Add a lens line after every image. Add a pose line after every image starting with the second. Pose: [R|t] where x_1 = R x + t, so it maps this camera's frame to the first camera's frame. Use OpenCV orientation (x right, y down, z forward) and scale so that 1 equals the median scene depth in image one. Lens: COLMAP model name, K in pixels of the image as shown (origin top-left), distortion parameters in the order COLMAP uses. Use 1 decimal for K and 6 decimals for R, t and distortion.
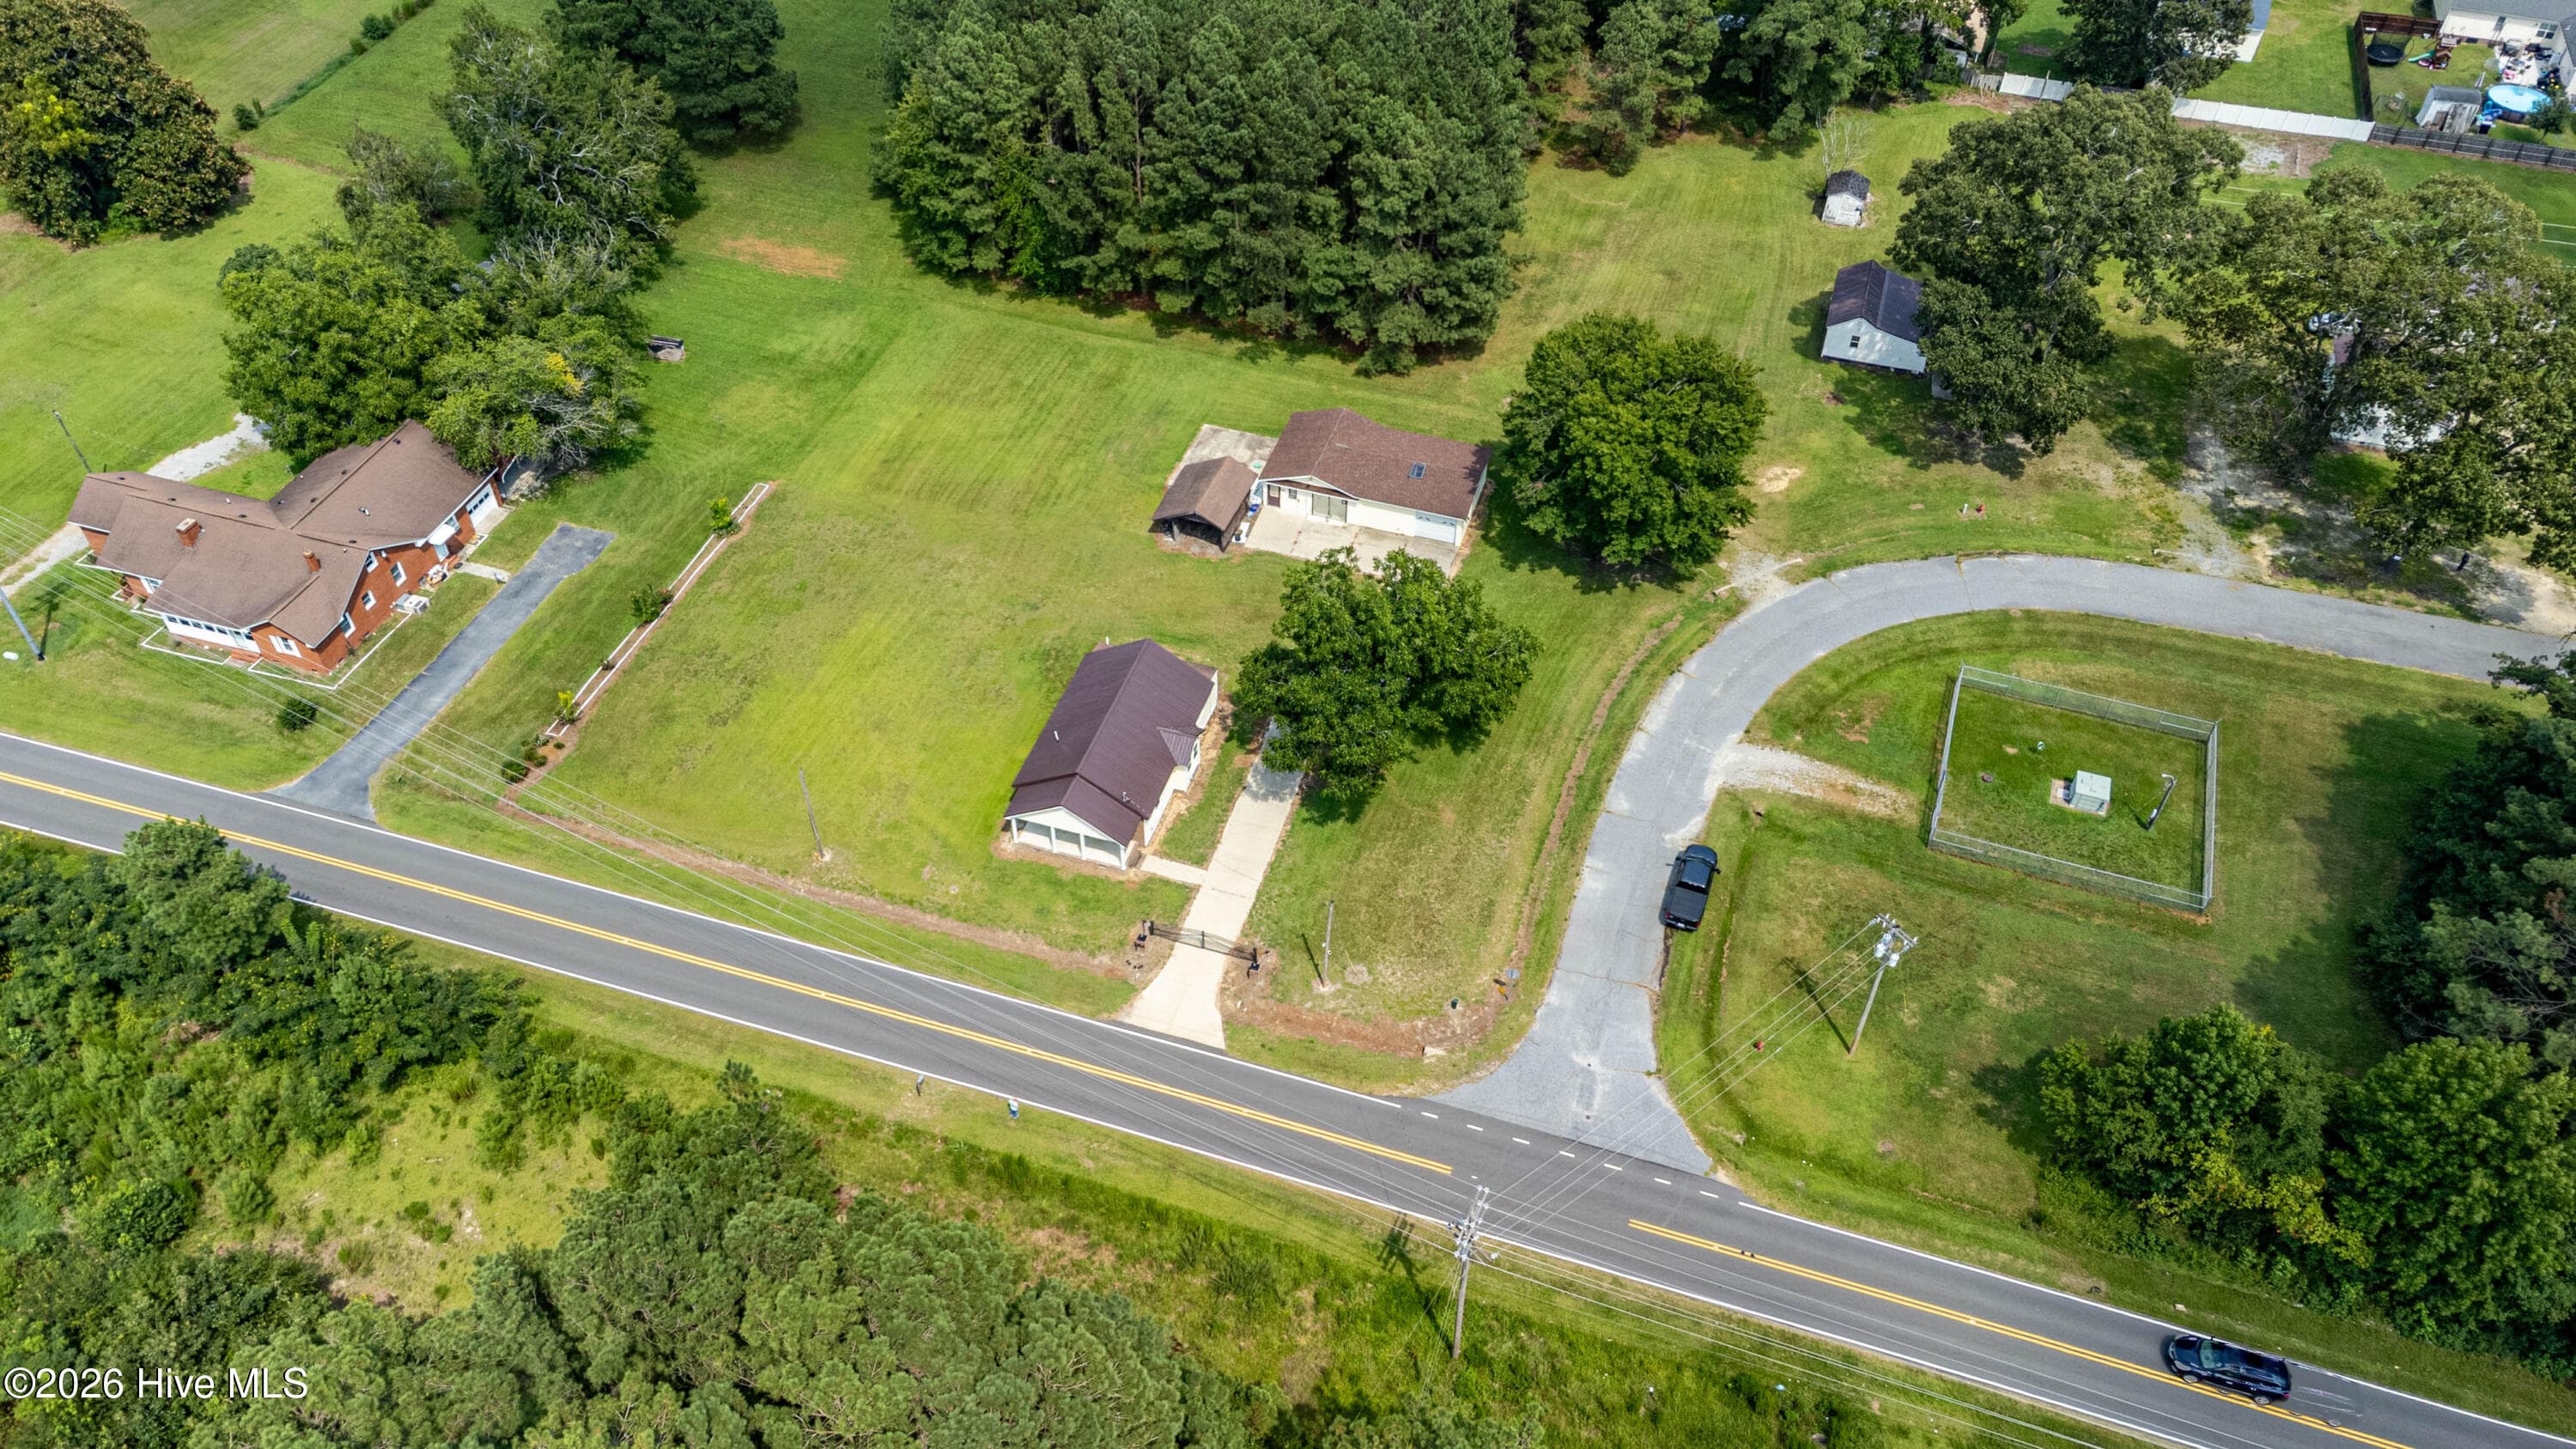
lens RADIAL K [[1918.3, 0, 1286.5], [0, 1918.3, 736.2], [0, 0, 1]] dist [0.028969, 0.073399]
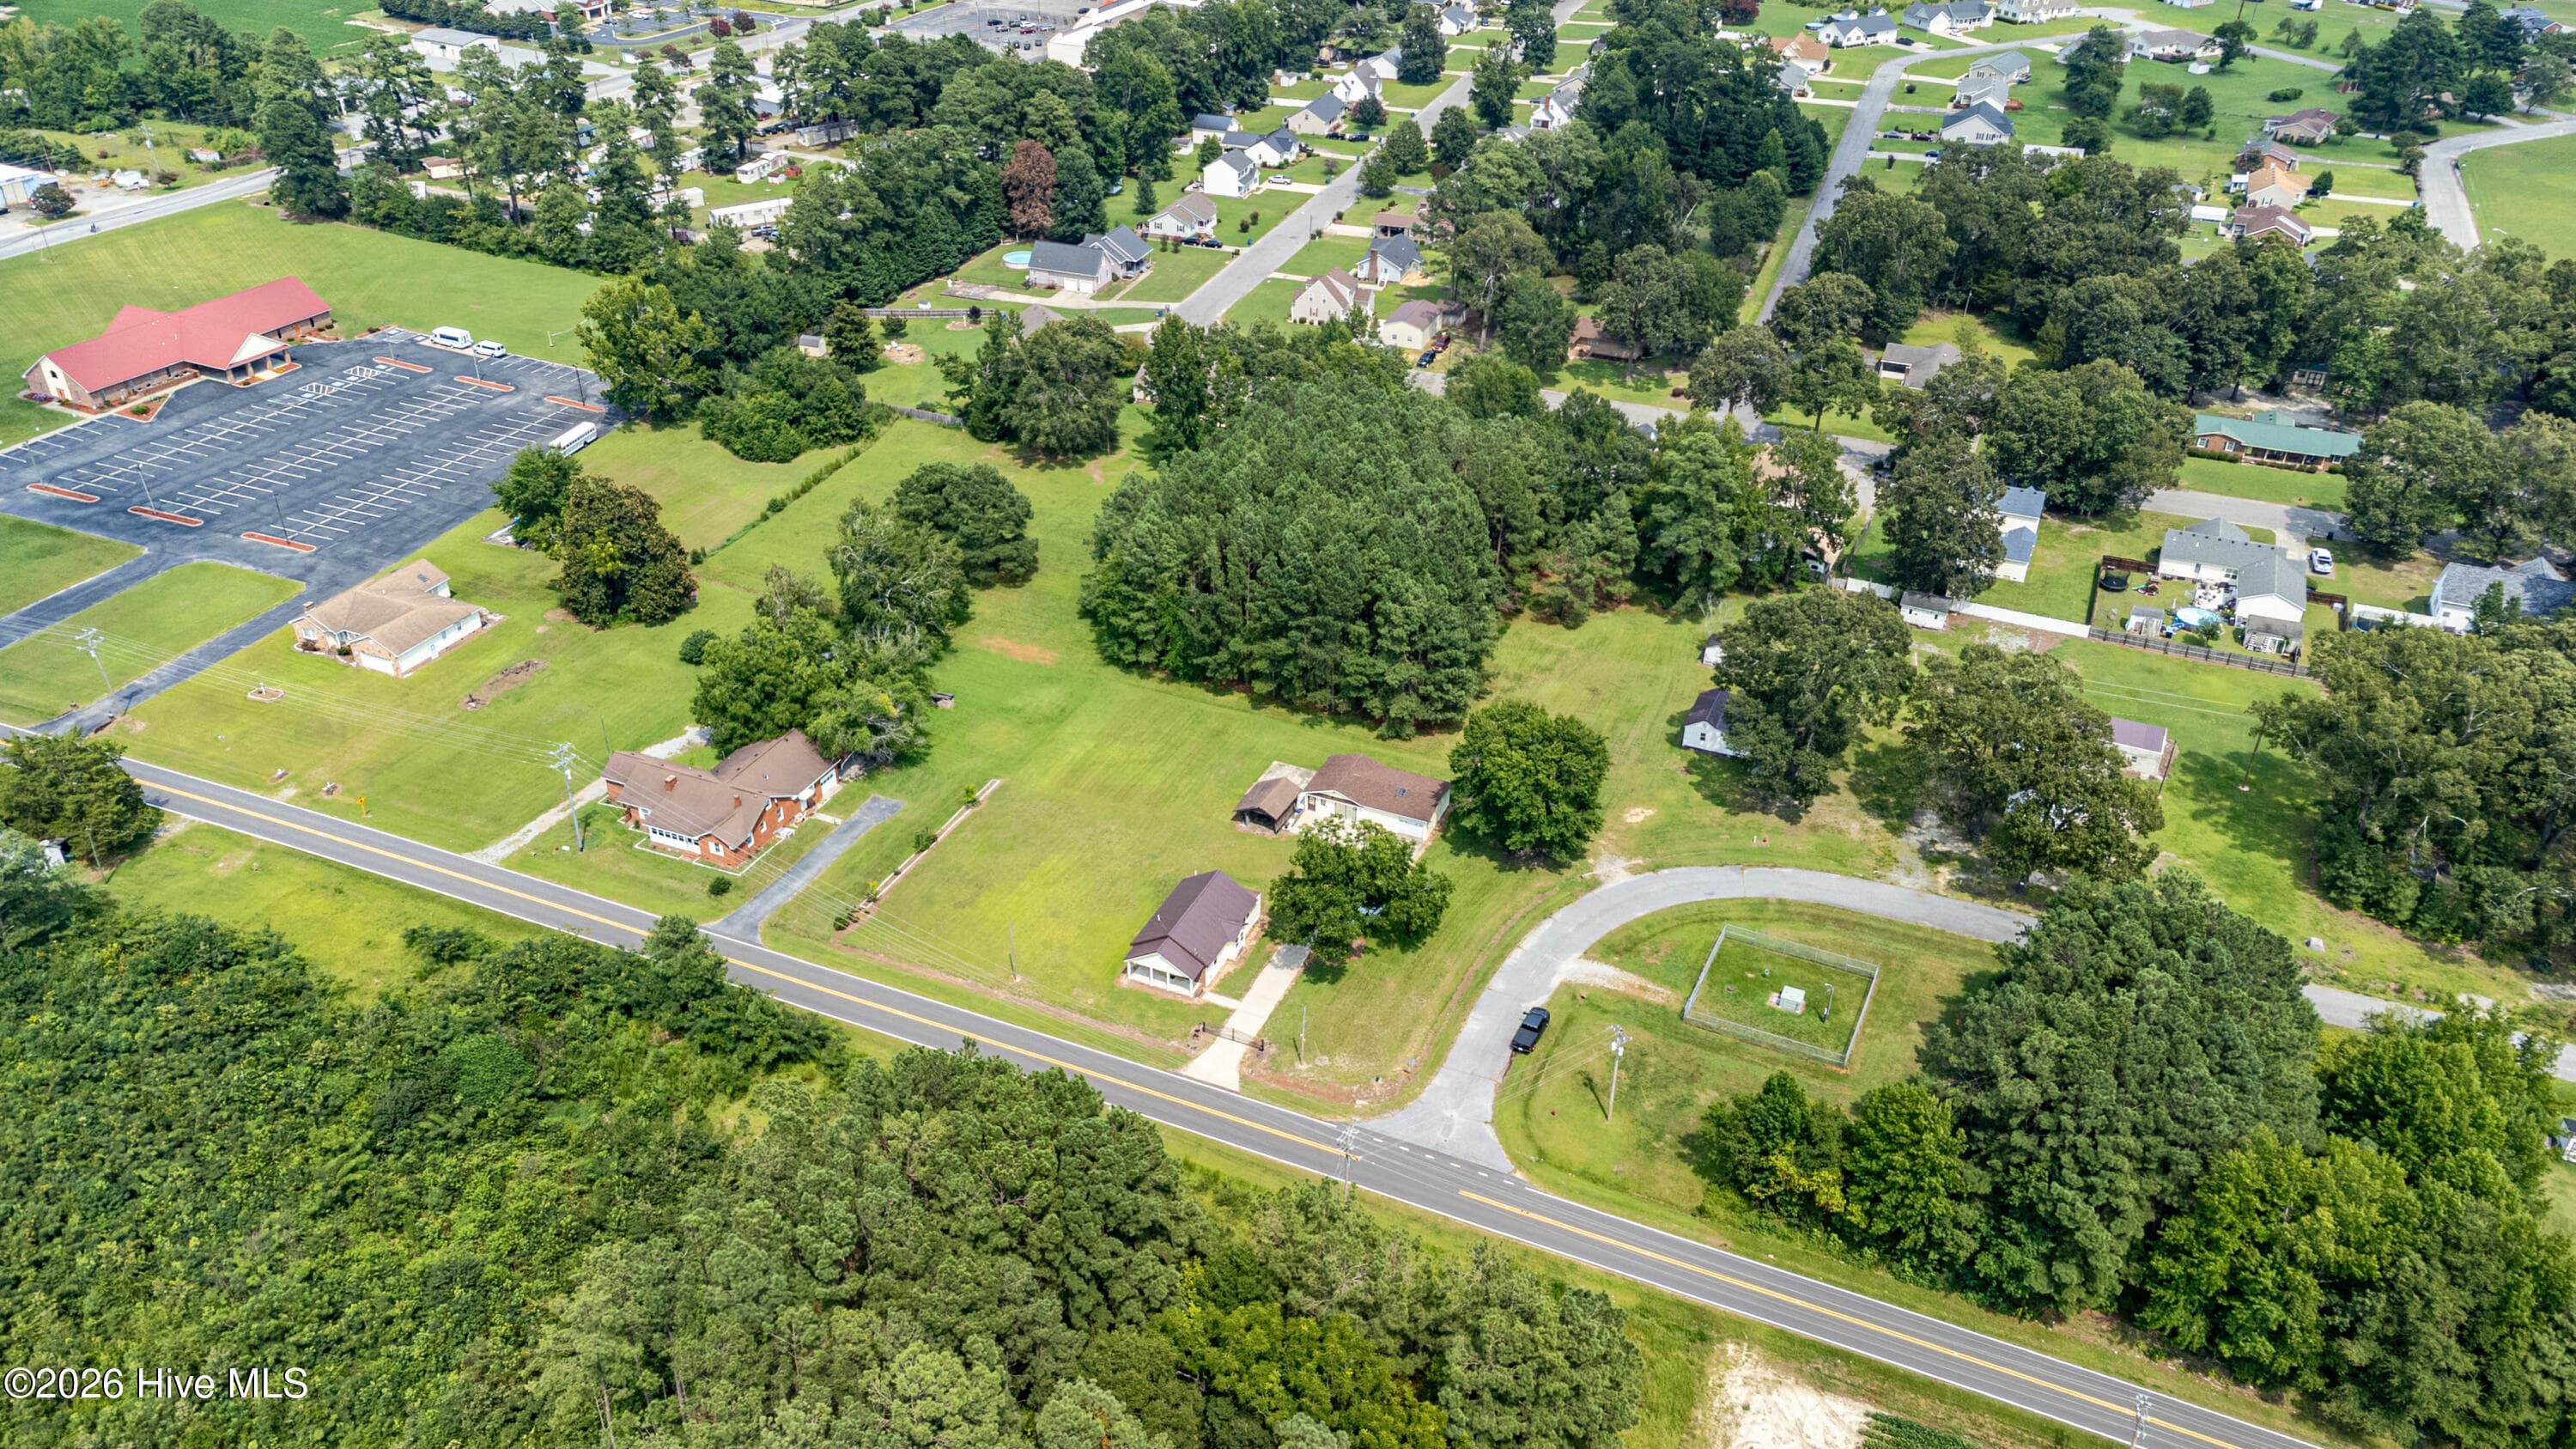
lens RADIAL K [[1937.5, 0, 1275.8], [0, 1937.5, 712.2], [0, 0, 1]] dist [0.035397, 0.114021]
pose [[0.994291, 0.053507, -0.092320, 0.111848], [-0.074558, 0.967318, -0.242356, 0.199018], [0.076335, 0.247855, 0.965785, -0.587643]]
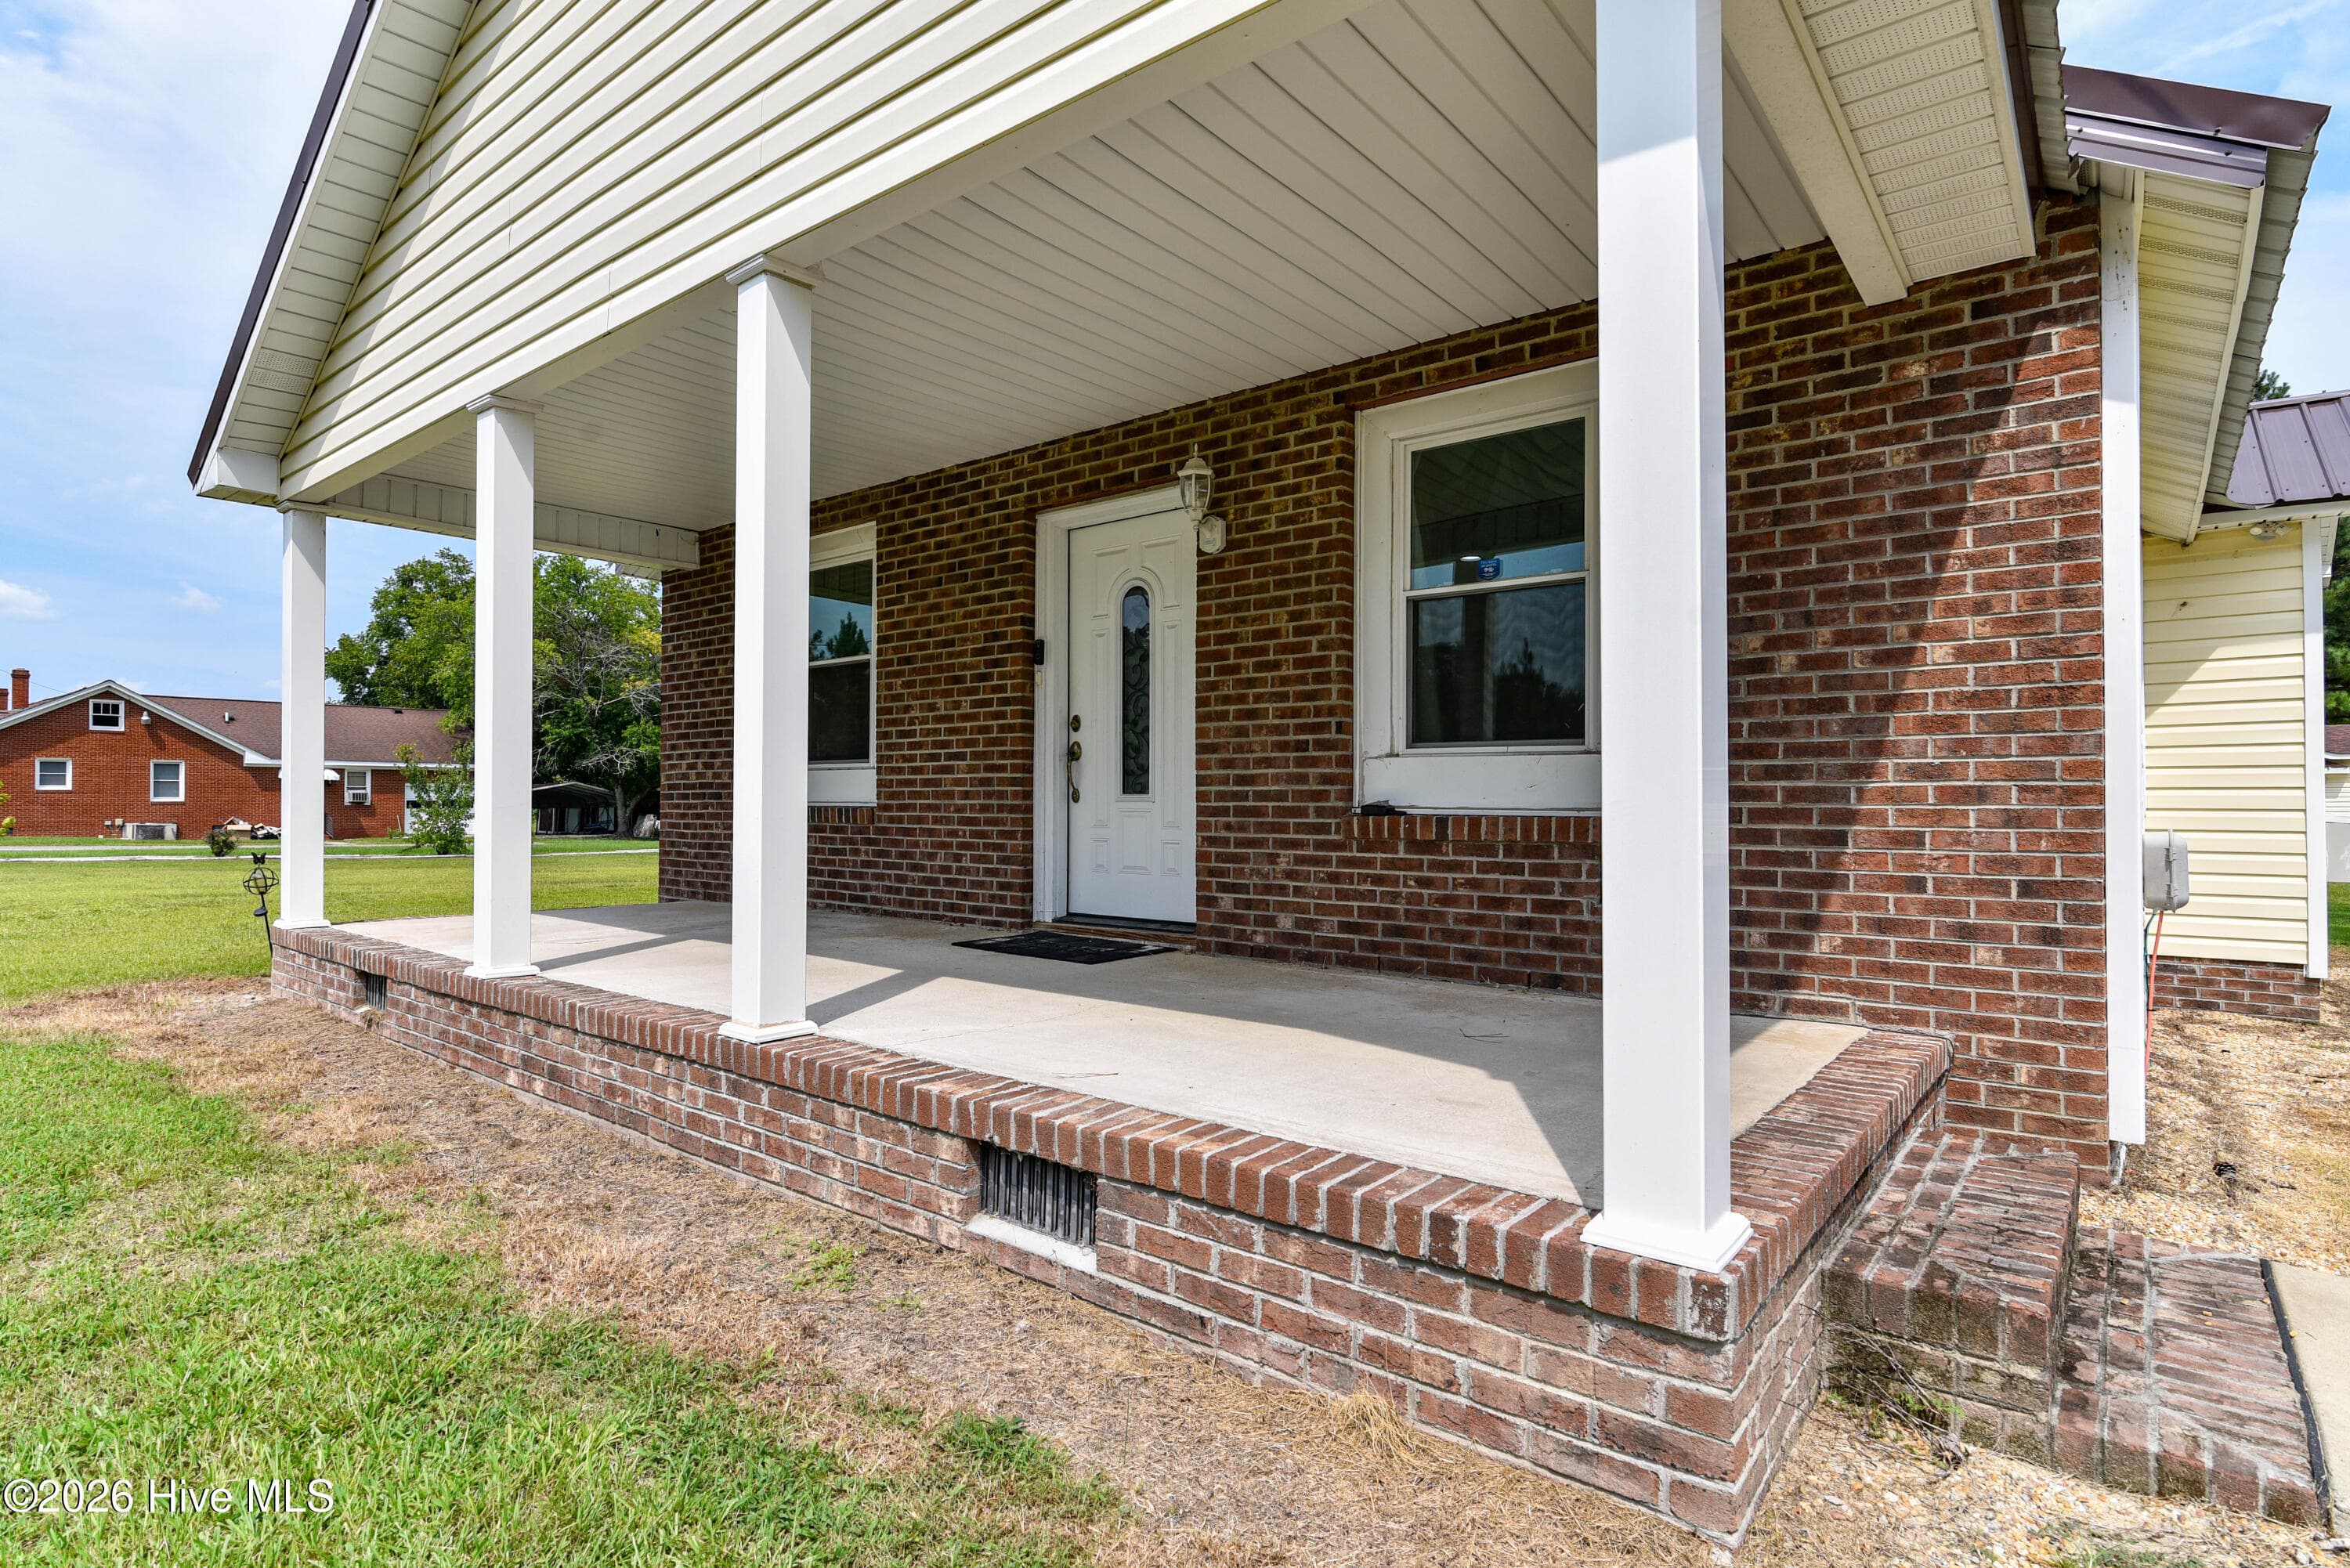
lens RADIAL K [[1184.5, 0, 1128.7], [0, 1184.5, 792.1], [0, 0, 1]] dist [0.038376, -0.000055]
pose [[0.914870, -0.018812, -0.403310, -0.072325], [-0.276919, 0.697697, -0.660707, 0.066255], [0.293818, 0.716146, 0.633093, 0.838103]]
